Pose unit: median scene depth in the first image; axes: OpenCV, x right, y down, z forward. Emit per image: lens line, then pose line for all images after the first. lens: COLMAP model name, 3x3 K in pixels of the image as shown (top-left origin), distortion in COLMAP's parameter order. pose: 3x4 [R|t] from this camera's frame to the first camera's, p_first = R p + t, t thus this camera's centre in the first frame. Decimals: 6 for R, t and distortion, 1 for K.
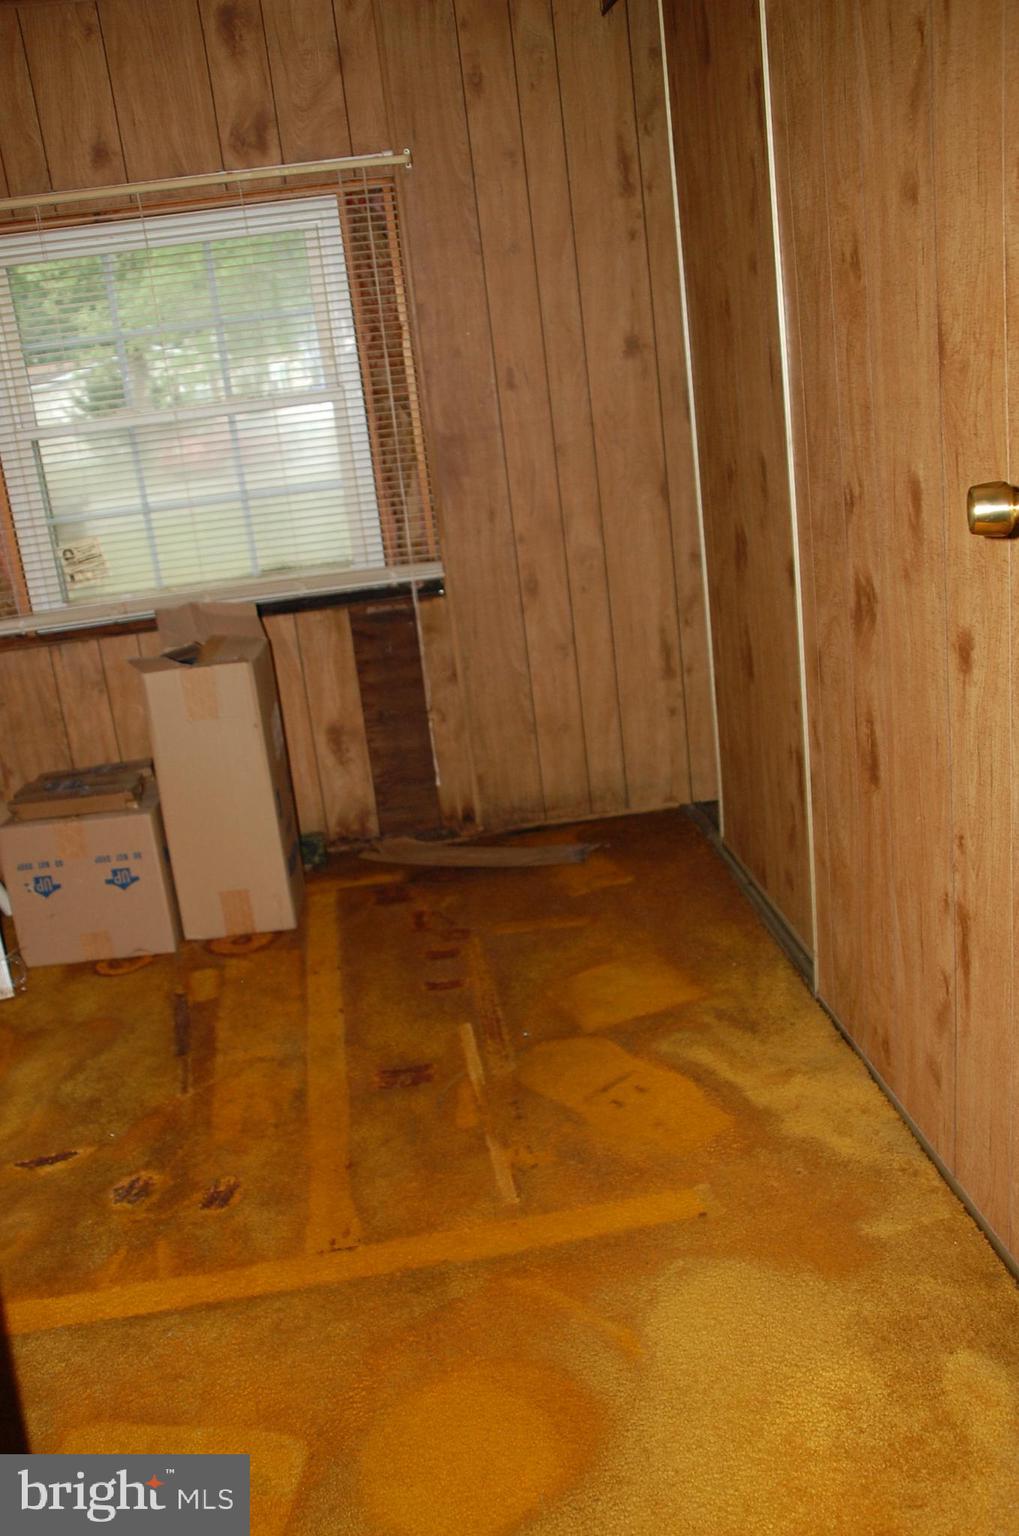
lens RADIAL K [[1365.2, 0, 510.5], [0, 1365.2, 783.9], [0, 0, 1]] dist [-0.145091, 0.141188]
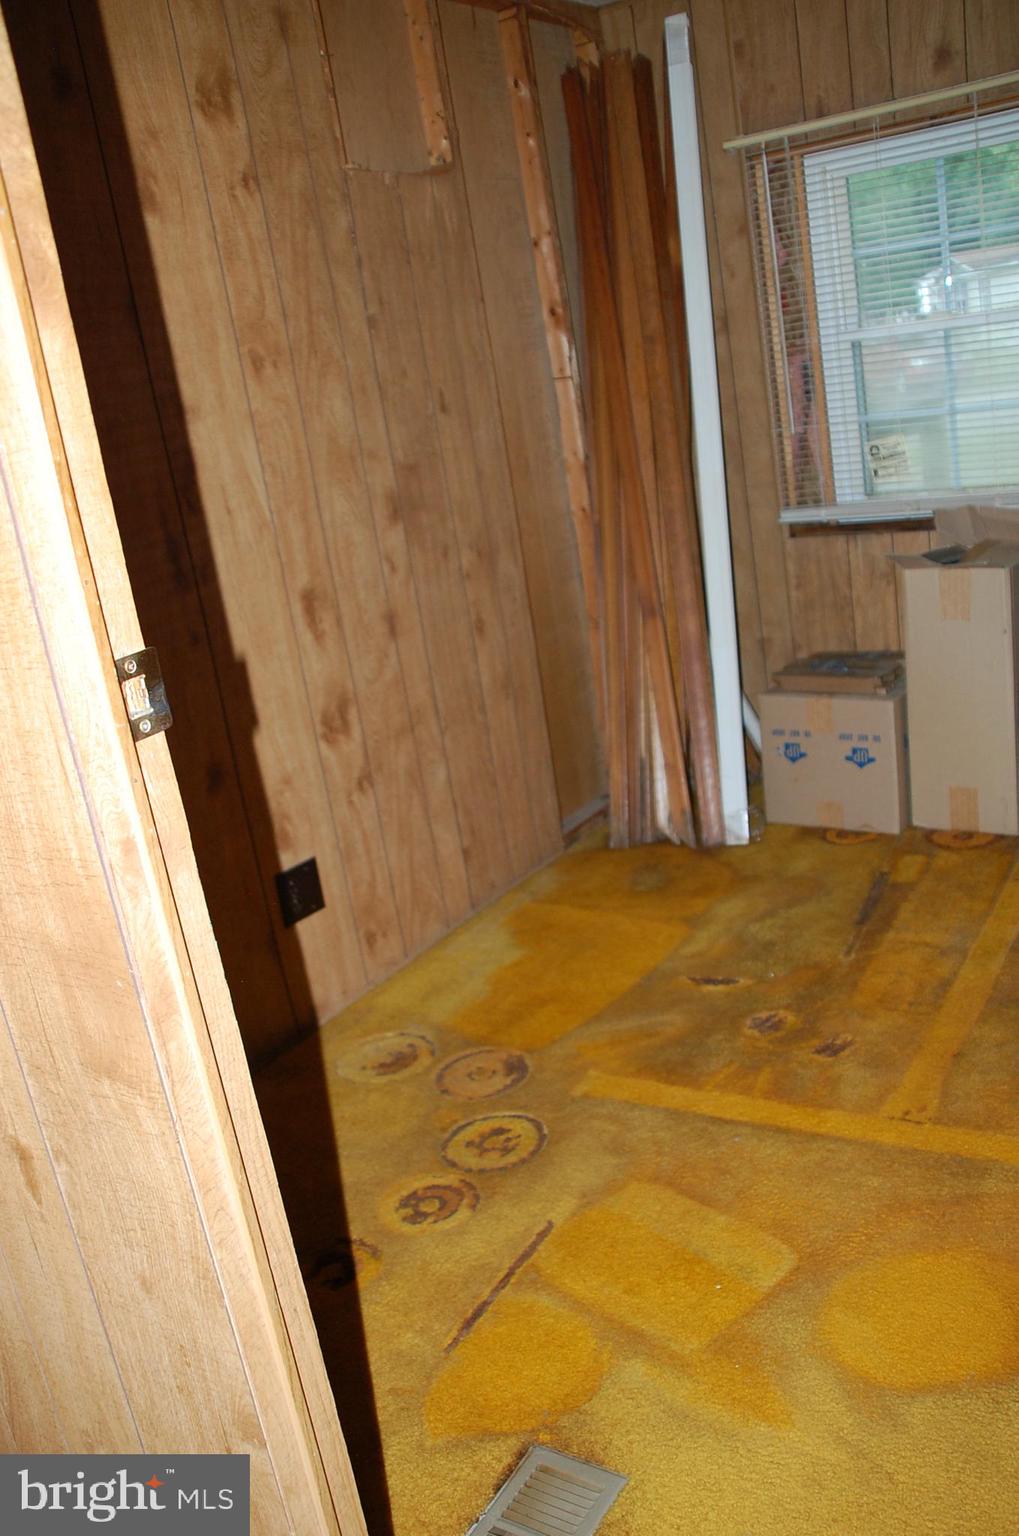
lens RADIAL K [[1365.2, 0, 478.8], [0, 1365.2, 791.7], [0, 0, 1]] dist [-0.145091, 0.141188]
pose [[0.769351, 0.182945, -0.612070, 0.140257], [-0.127921, 0.982830, 0.132972, -0.007278], [0.625887, -0.024005, 0.779544, -0.030662]]
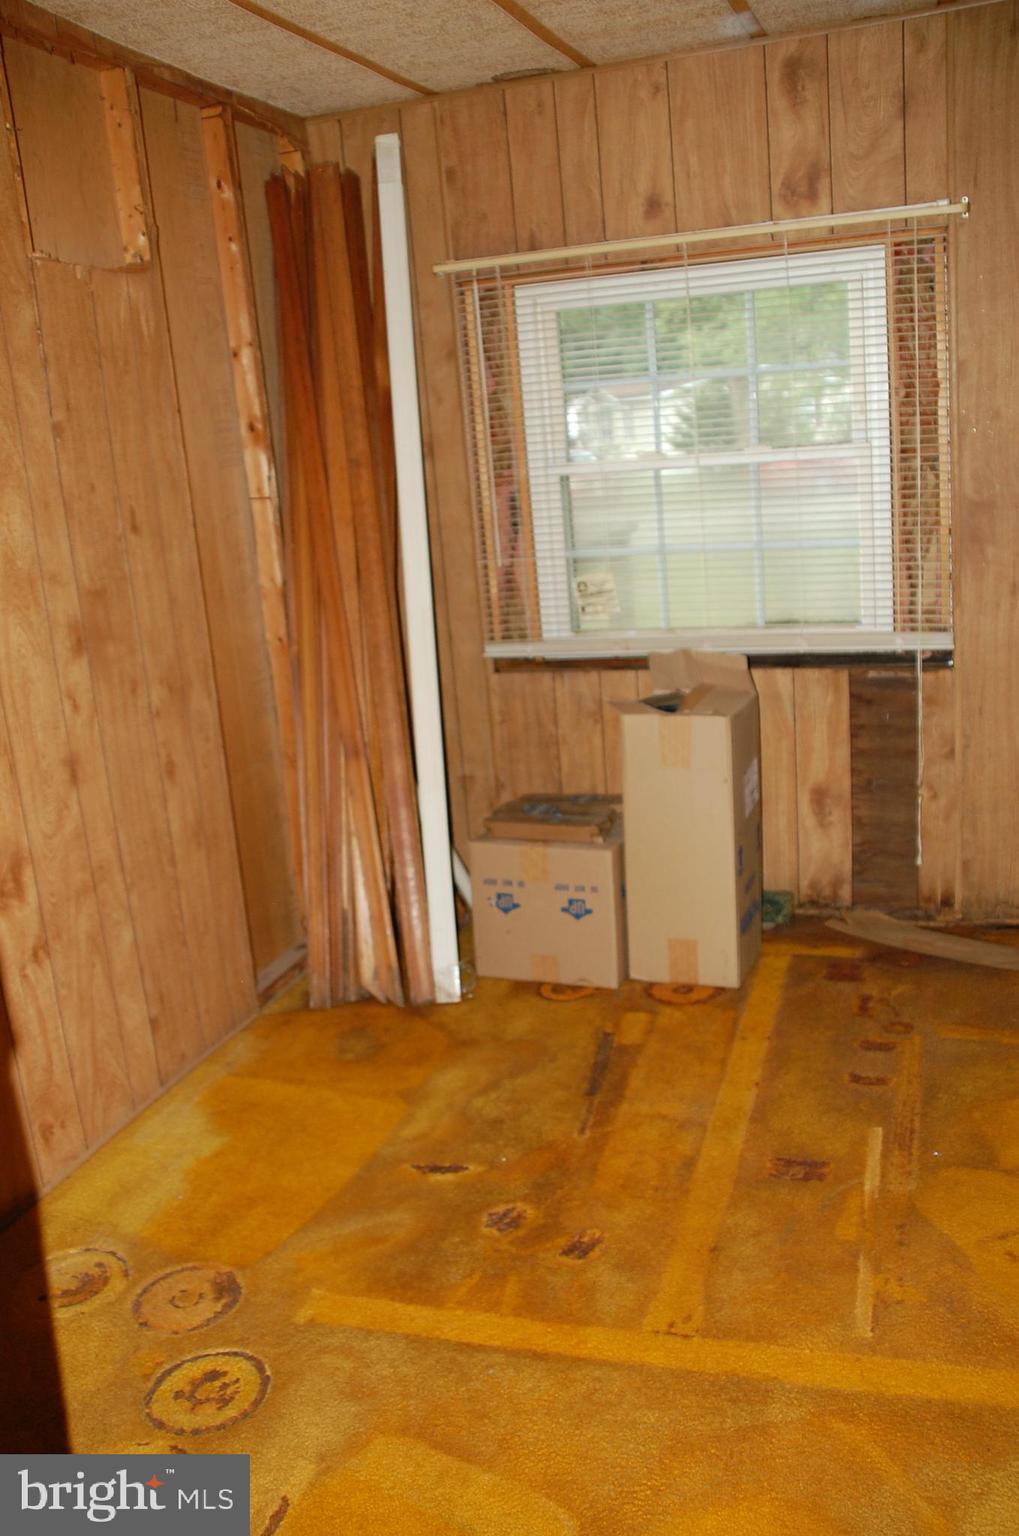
lens RADIAL K [[1365.2, 0, 492.4], [0, 1365.2, 783.9], [0, 0, 1]] dist [-0.145091, 0.141188]
pose [[0.903952, 0.141112, -0.403680, 0.057956], [-0.146365, 0.989067, 0.017991, -0.032481], [0.401805, 0.042822, 0.914723, 0.022007]]
